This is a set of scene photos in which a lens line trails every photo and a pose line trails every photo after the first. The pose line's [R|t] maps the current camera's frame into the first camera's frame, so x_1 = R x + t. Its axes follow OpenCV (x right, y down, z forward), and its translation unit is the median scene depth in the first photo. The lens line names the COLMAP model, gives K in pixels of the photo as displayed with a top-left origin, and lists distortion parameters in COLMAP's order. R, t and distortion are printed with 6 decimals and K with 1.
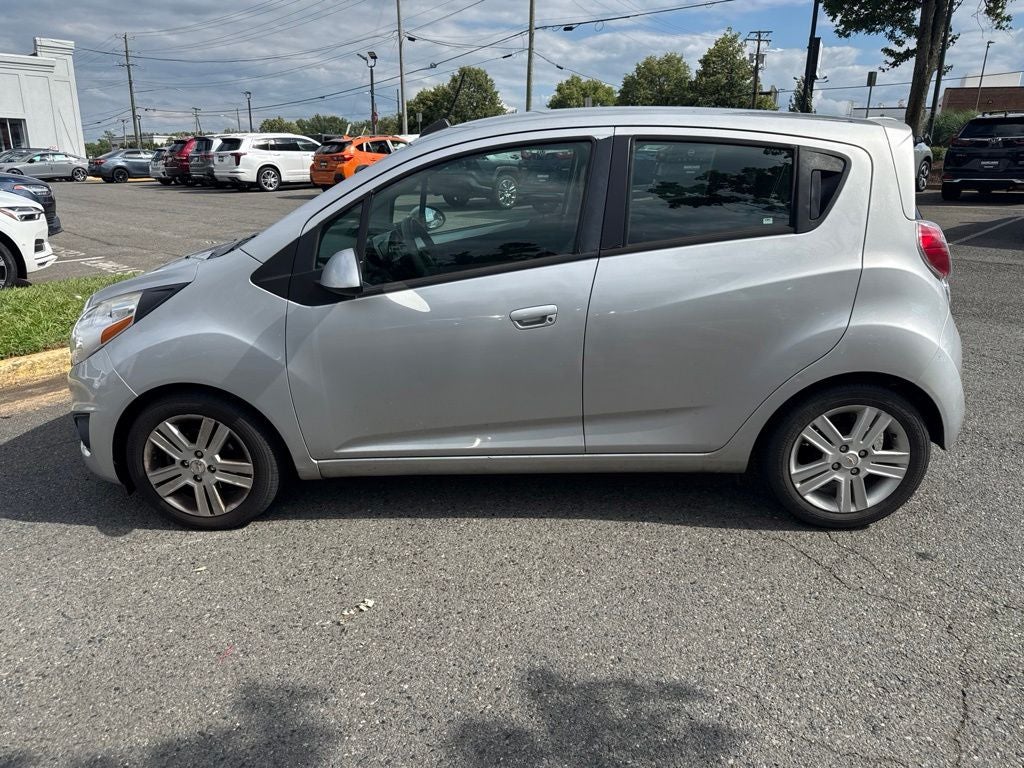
lens RADIAL K [[731.9, 0, 506.4], [0, 731.9, 388.2], [0, 0, 1]] dist [0.019150, -0.022383]
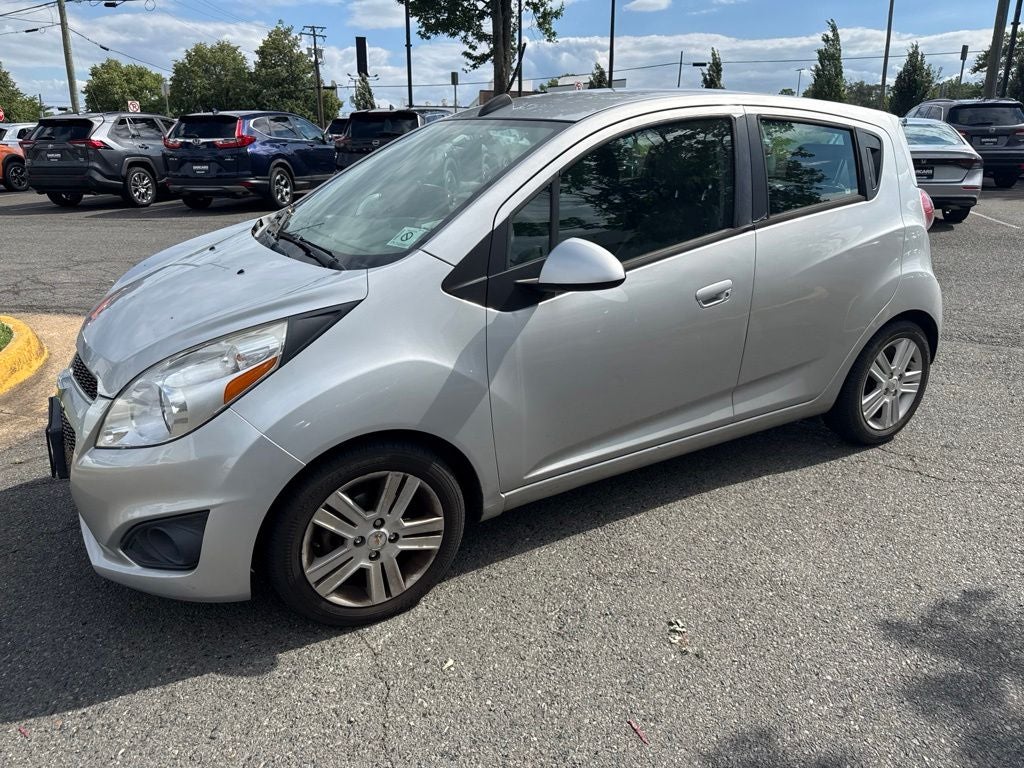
lens RADIAL K [[731.9, 0, 516.5], [0, 731.9, 380.8], [0, 0, 1]] dist [0.019150, -0.022383]
pose [[0.836209, -0.166606, 0.522492, -0.665611], [0.167484, 0.984802, 0.045976, -0.066315], [-0.522211, 0.049063, 0.851404, 0.269669]]
